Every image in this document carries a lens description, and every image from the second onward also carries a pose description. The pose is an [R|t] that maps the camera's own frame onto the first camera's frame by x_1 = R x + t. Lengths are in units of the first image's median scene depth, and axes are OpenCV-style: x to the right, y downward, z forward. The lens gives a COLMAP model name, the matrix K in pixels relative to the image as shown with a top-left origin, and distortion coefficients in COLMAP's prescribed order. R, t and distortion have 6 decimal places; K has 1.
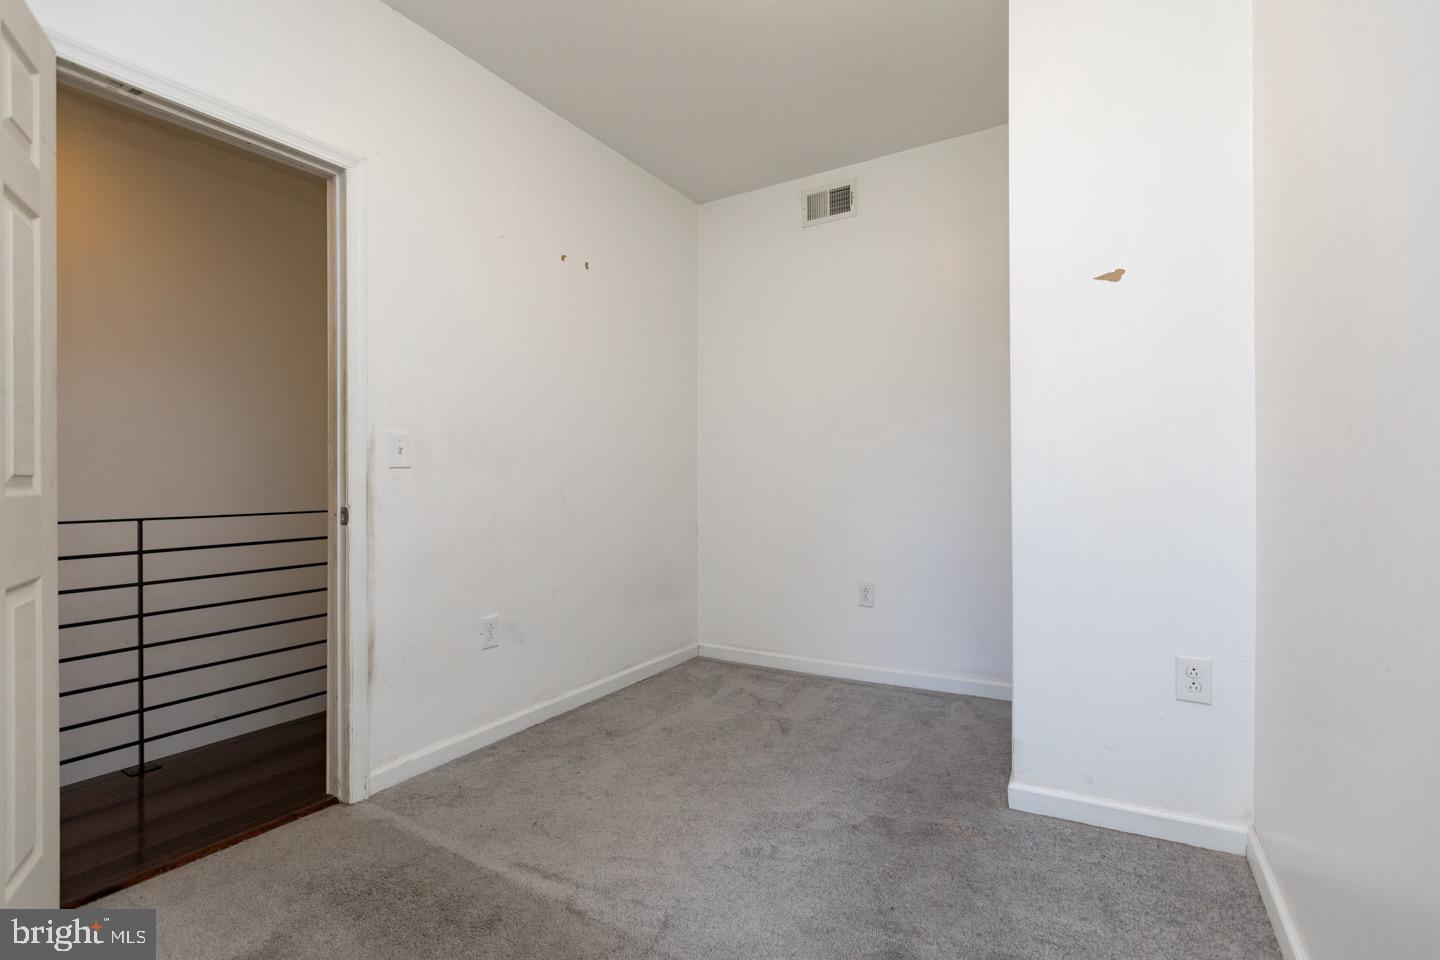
lens RADIAL K [[641.2, 0, 722.1], [0, 641.2, 480.1], [0, 0, 1]] dist [0.000200, -0.000410]
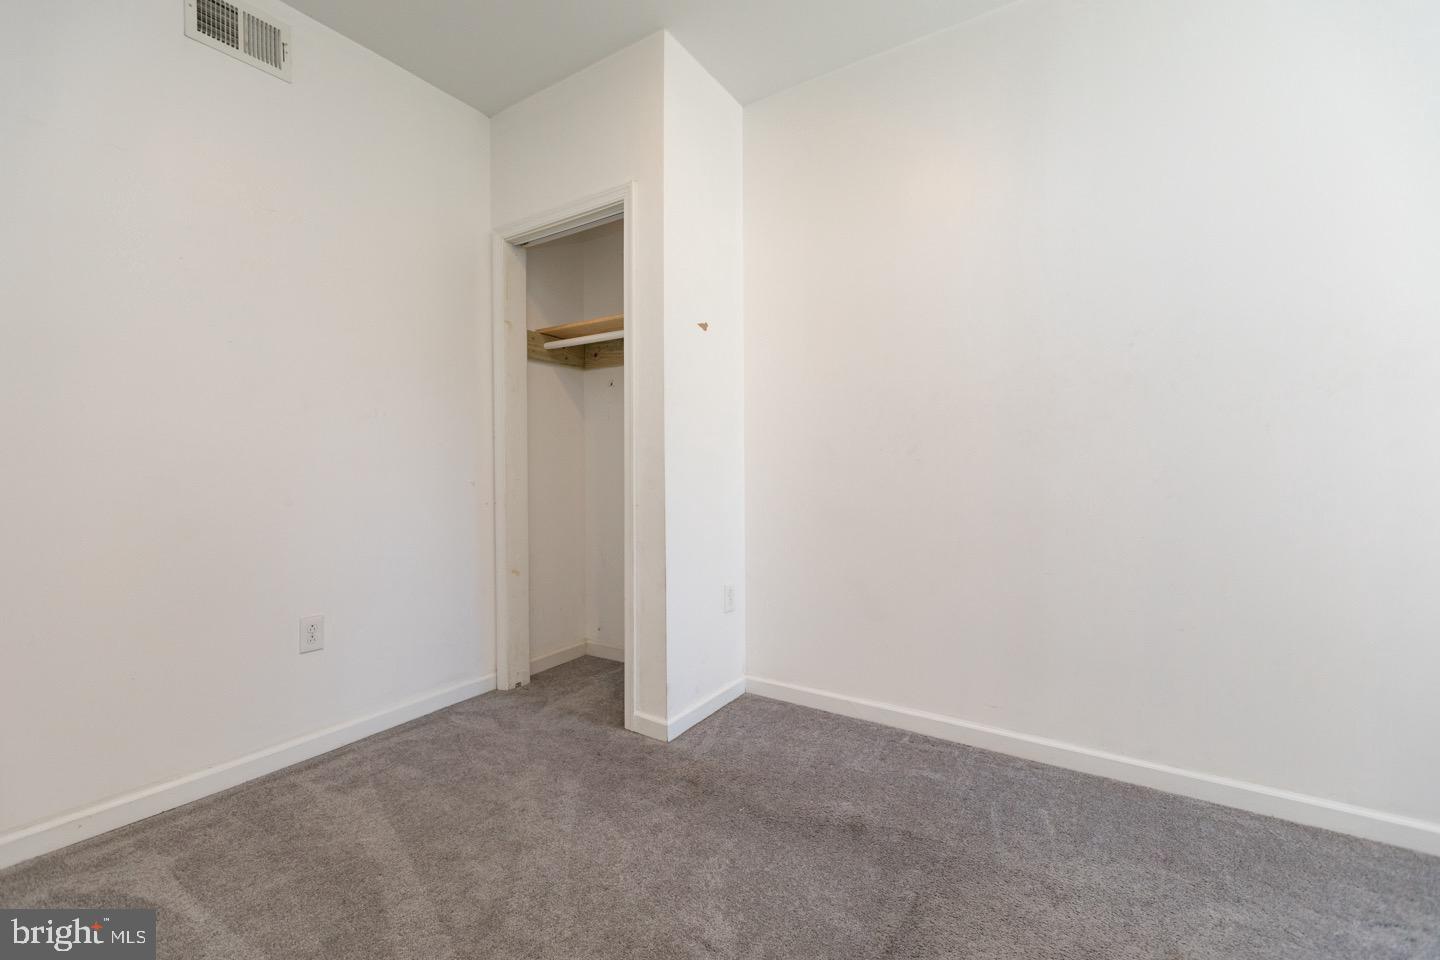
lens RADIAL K [[641.2, 0, 722.1], [0, 641.2, 480.1], [0, 0, 1]] dist [0.000200, -0.000410]
pose [[0.040278, -0.014738, 0.999080, -0.500200], [0.001945, 0.999890, 0.014672, -0.000525], [-0.999187, 0.001353, 0.040302, 0.565567]]
